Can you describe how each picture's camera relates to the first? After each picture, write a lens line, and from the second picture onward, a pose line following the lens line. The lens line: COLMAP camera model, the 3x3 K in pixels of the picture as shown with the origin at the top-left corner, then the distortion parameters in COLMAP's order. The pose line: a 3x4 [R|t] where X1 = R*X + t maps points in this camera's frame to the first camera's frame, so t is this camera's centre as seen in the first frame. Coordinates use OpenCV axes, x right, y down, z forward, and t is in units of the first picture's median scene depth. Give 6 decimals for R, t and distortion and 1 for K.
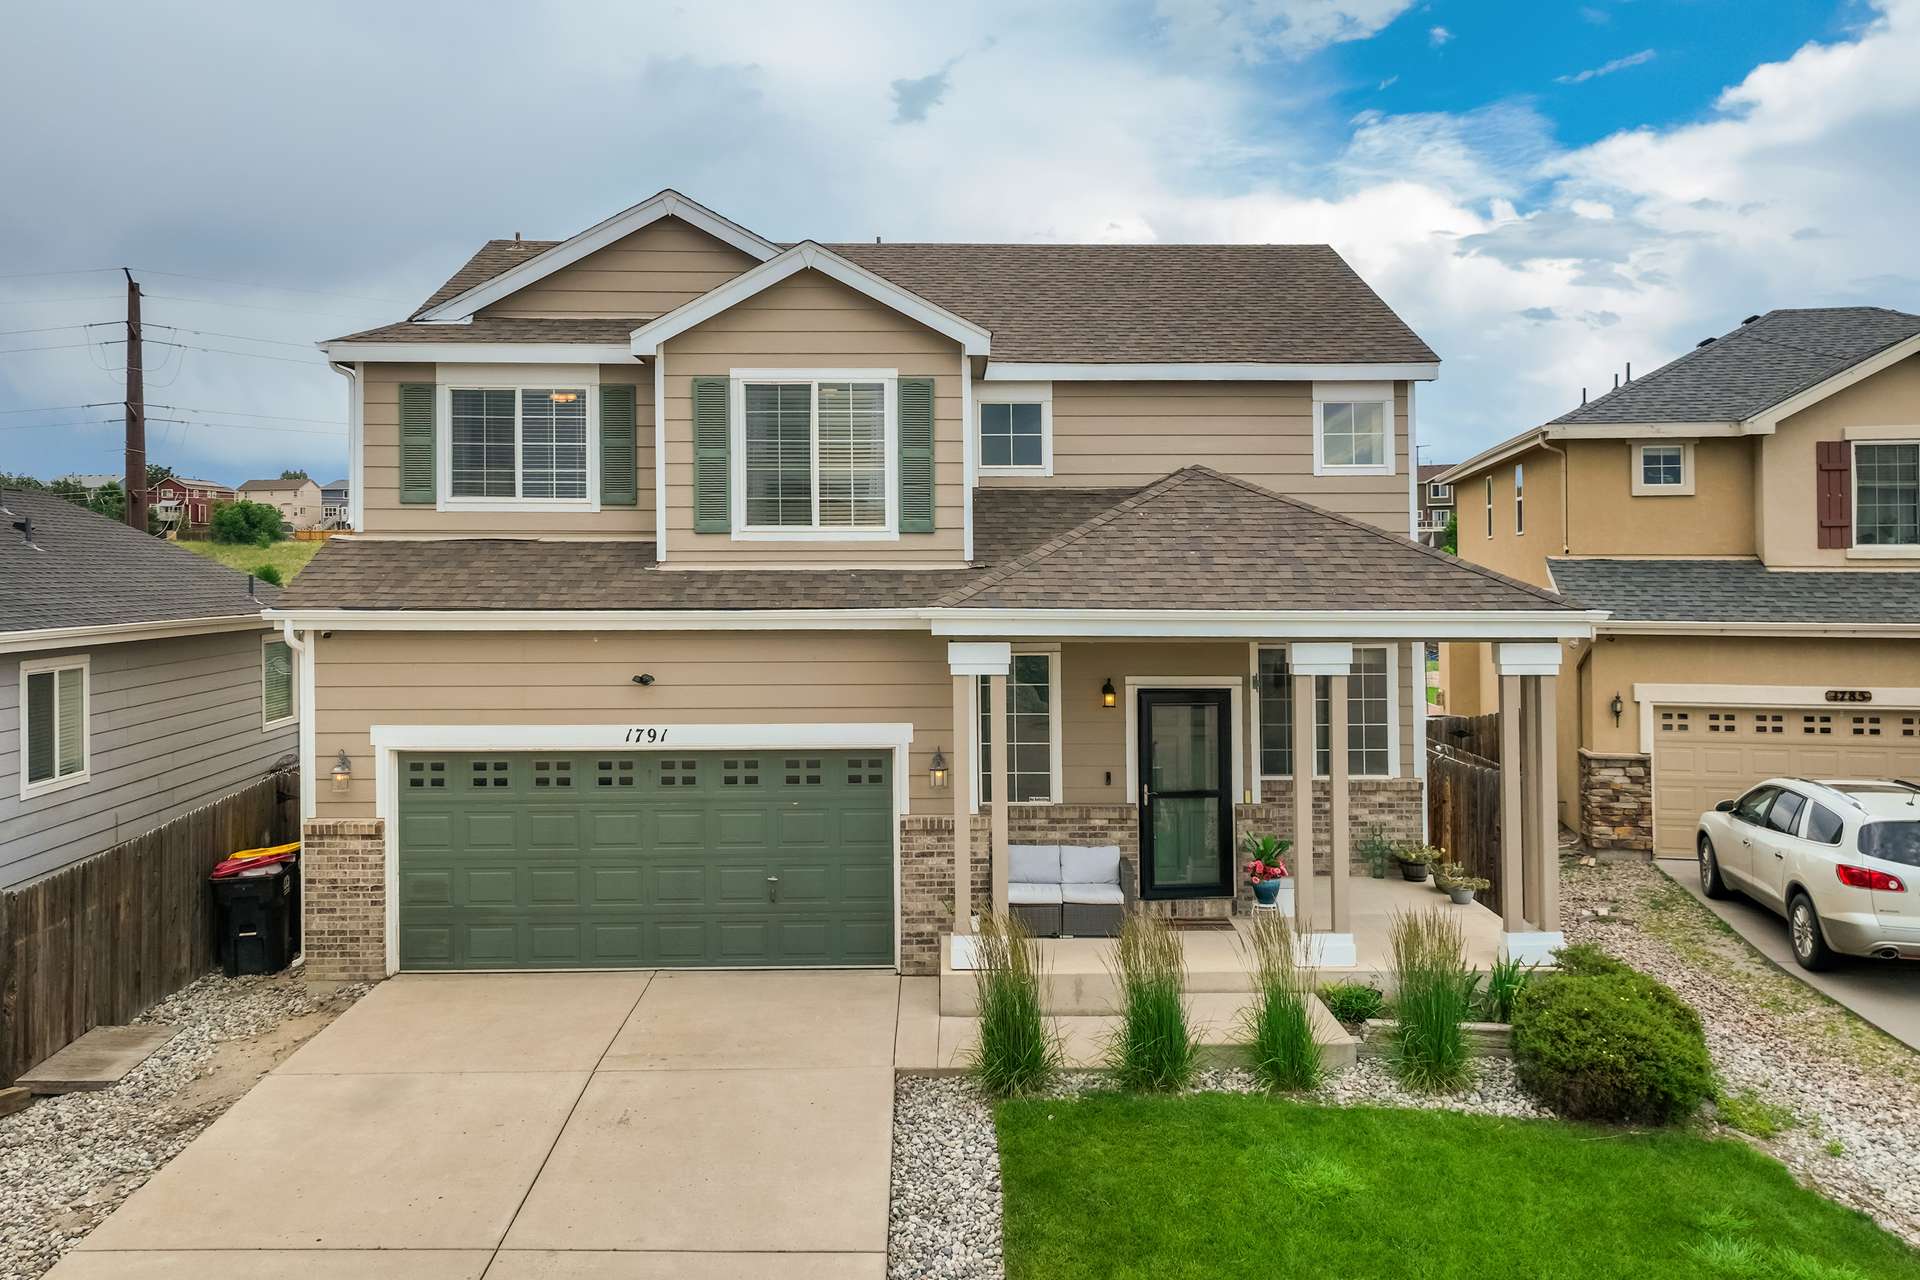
lens RADIAL K [[1380.5, 0, 960.8], [0, 1380.5, 544.8], [0, 0, 1]] dist [0.003005, 0.007065]
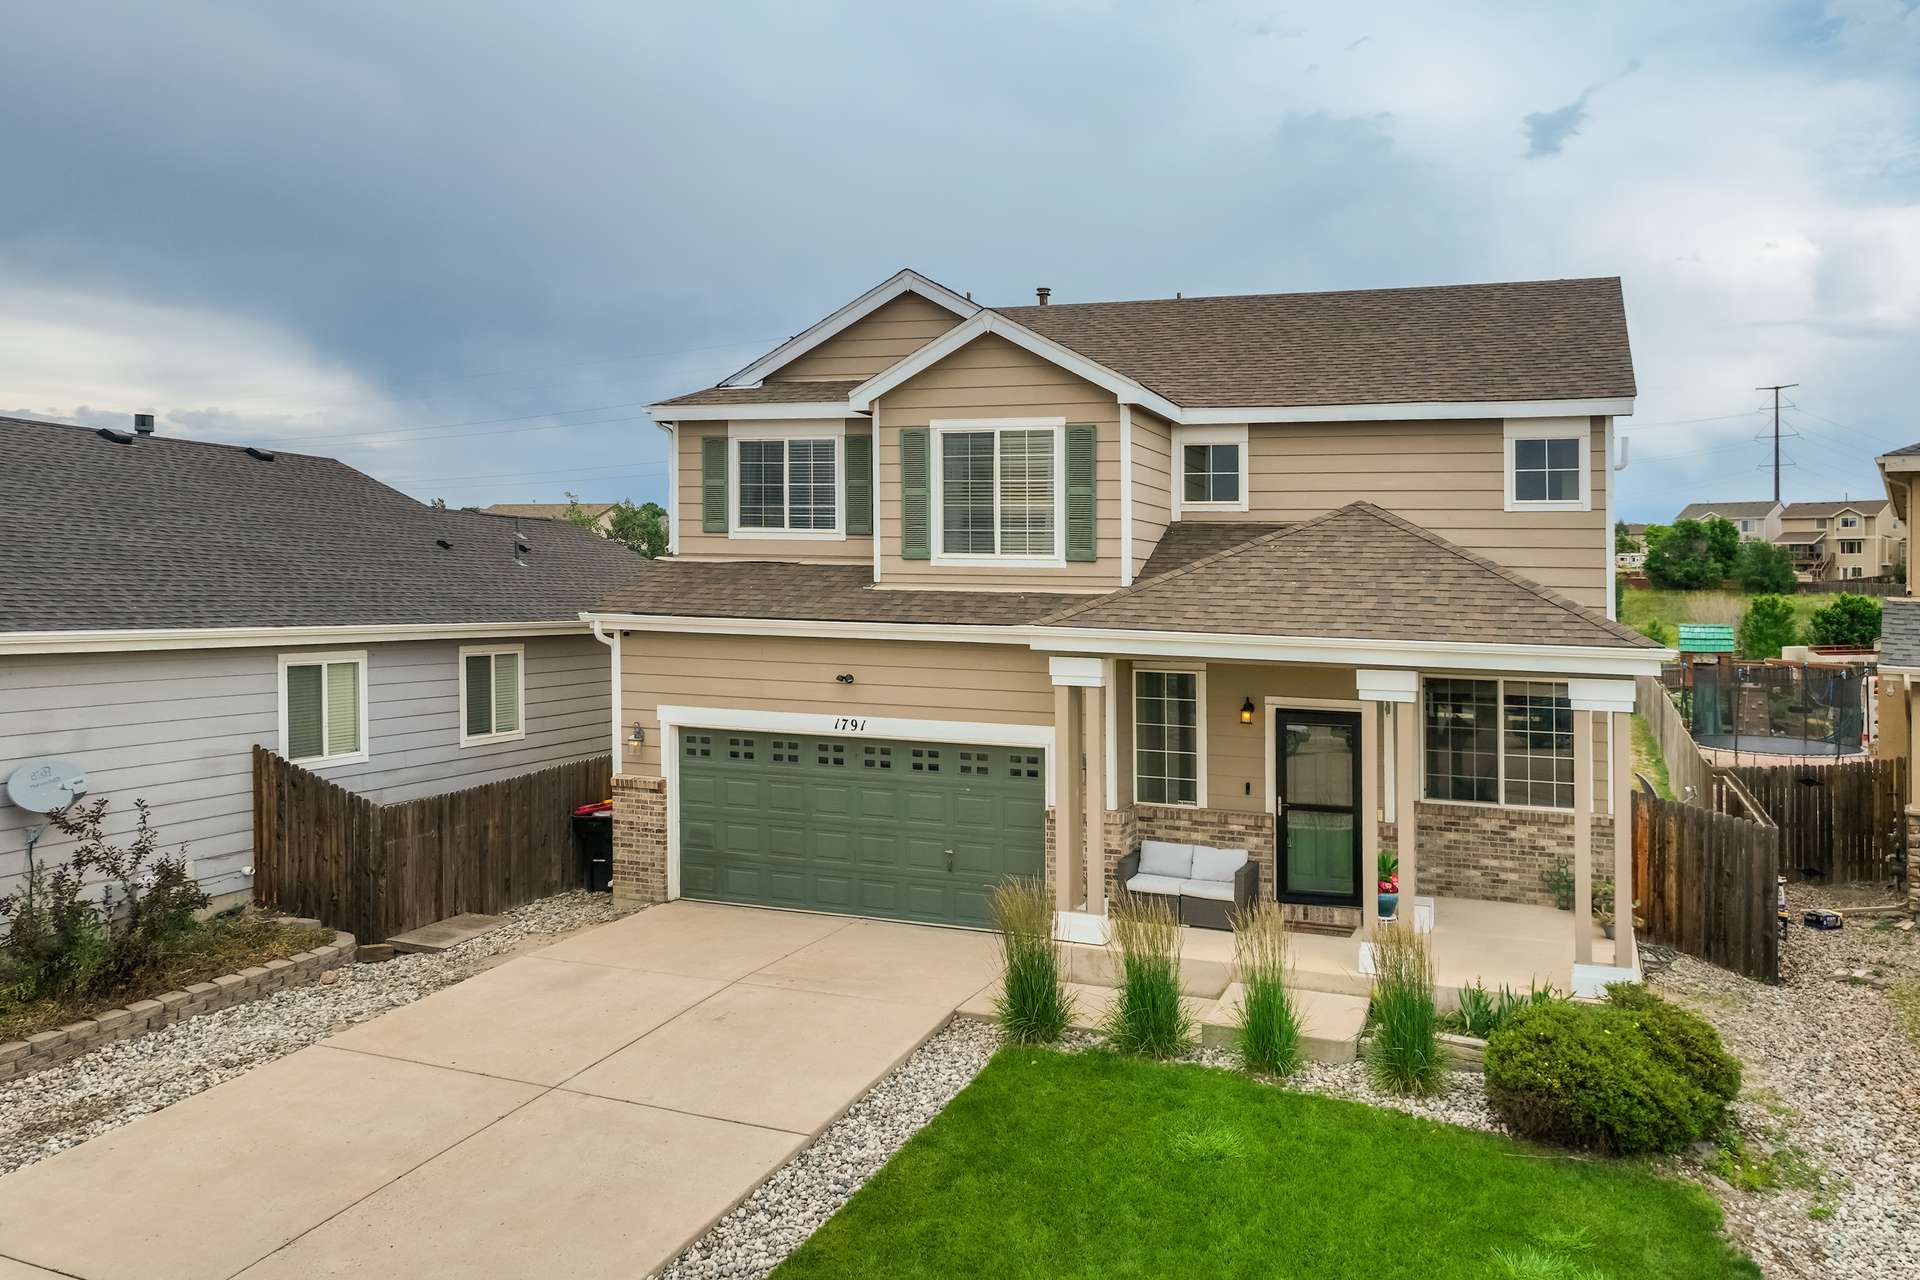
lens RADIAL K [[1250.4, 0, 960.7], [0, 1250.4, 599.2], [0, 0, 1]] dist [0.003400, 0.004014]
pose [[0.946107, 0.024292, -0.322942, 0.209646], [-0.017289, 0.999549, 0.024534, -0.001002], [0.323393, -0.017628, 0.946101, -0.007680]]
